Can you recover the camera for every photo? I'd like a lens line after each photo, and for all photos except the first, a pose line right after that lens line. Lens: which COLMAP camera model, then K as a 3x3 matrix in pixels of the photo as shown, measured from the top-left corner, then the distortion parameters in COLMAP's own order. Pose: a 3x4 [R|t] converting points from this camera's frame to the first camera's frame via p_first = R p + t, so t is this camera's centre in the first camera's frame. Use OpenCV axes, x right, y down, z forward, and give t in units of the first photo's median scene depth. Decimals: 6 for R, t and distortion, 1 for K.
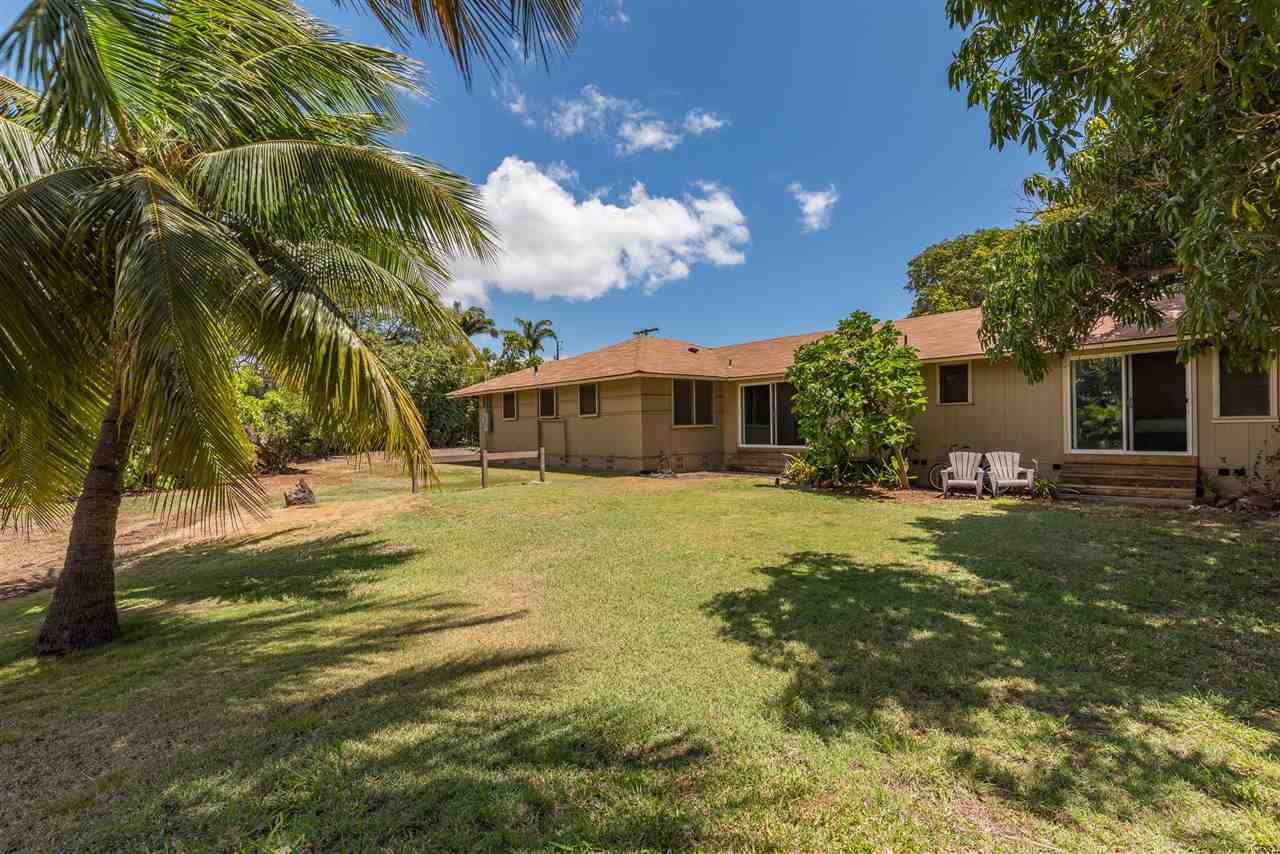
lens RADIAL K [[568.9, 0, 640.0], [0, 568.9, 427.0], [0, 0, 1]] dist [0.001751, 0.000194]
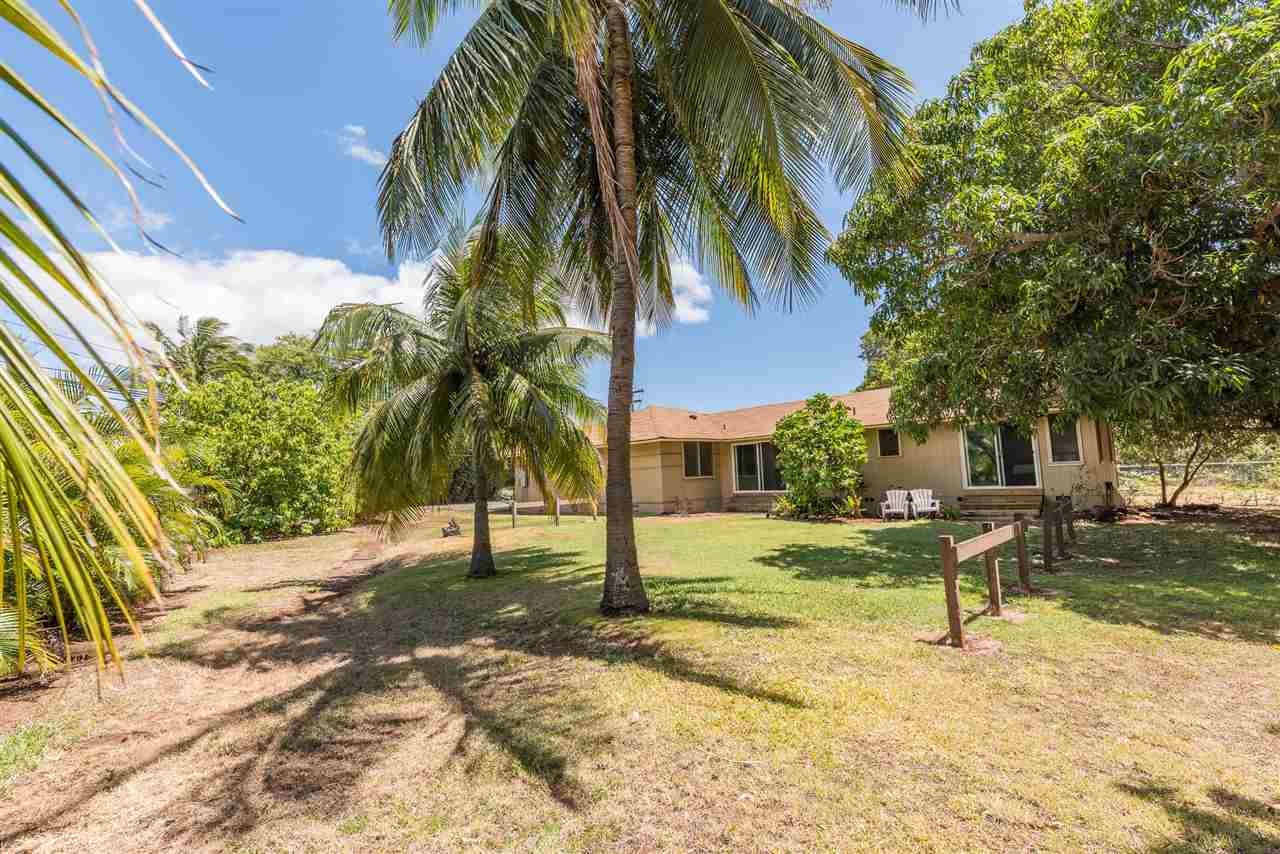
lens RADIAL K [[568.9, 0, 640.0], [0, 568.9, 427.0], [0, 0, 1]] dist [0.001751, 0.000194]
pose [[0.998679, -0.018542, 0.047916, -0.138887], [0.023049, 0.995183, -0.095287, 0.006533], [-0.045918, 0.096266, 0.994296, -0.400529]]
